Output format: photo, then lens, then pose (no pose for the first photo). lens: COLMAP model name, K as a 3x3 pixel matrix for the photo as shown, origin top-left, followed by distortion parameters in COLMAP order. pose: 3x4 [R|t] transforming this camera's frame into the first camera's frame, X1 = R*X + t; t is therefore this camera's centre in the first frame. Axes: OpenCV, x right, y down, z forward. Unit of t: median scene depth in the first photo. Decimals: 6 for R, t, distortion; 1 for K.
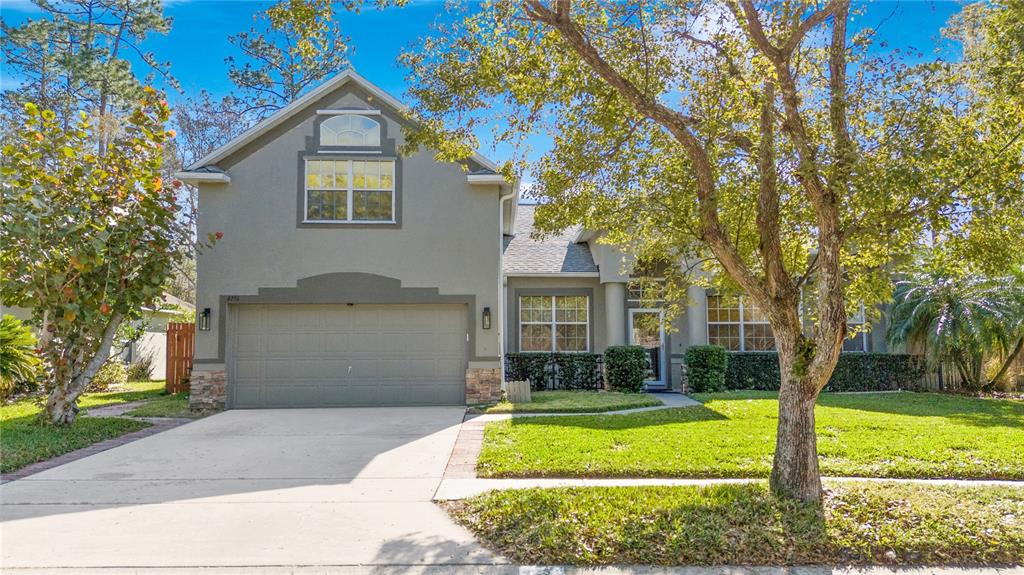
lens RADIAL K [[753.9, 0, 512.0], [0, 753.9, 287.5], [0, 0, 1]] dist [0.078633, -0.081591]
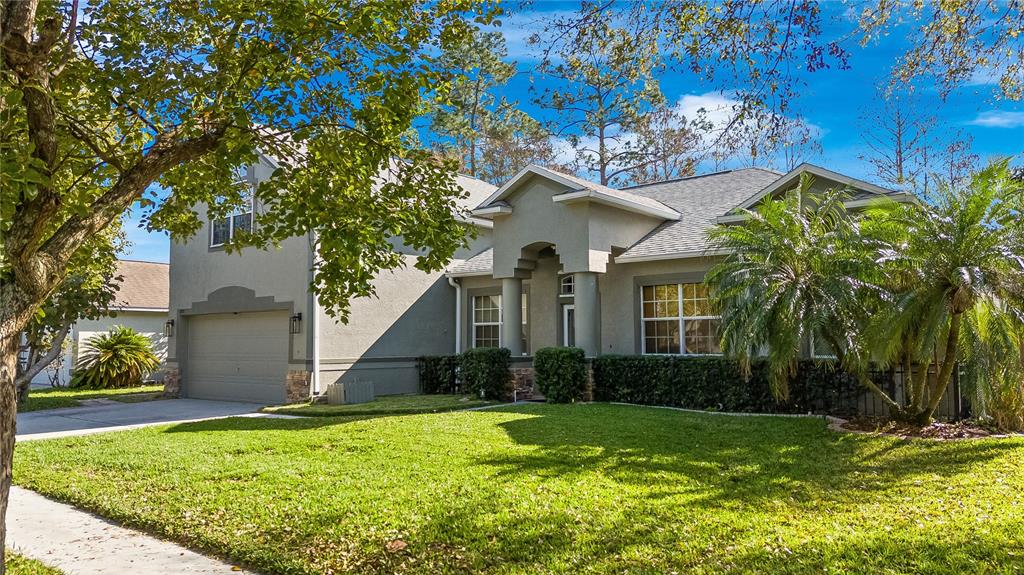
lens RADIAL K [[753.9, 0, 512.0], [0, 753.9, 287.5], [0, 0, 1]] dist [0.078633, -0.081591]
pose [[0.770222, -0.045112, -0.636178, 0.865800], [0.053732, 0.998539, -0.005753, 0.012368], [0.635508, -0.029752, 0.771521, 0.363444]]
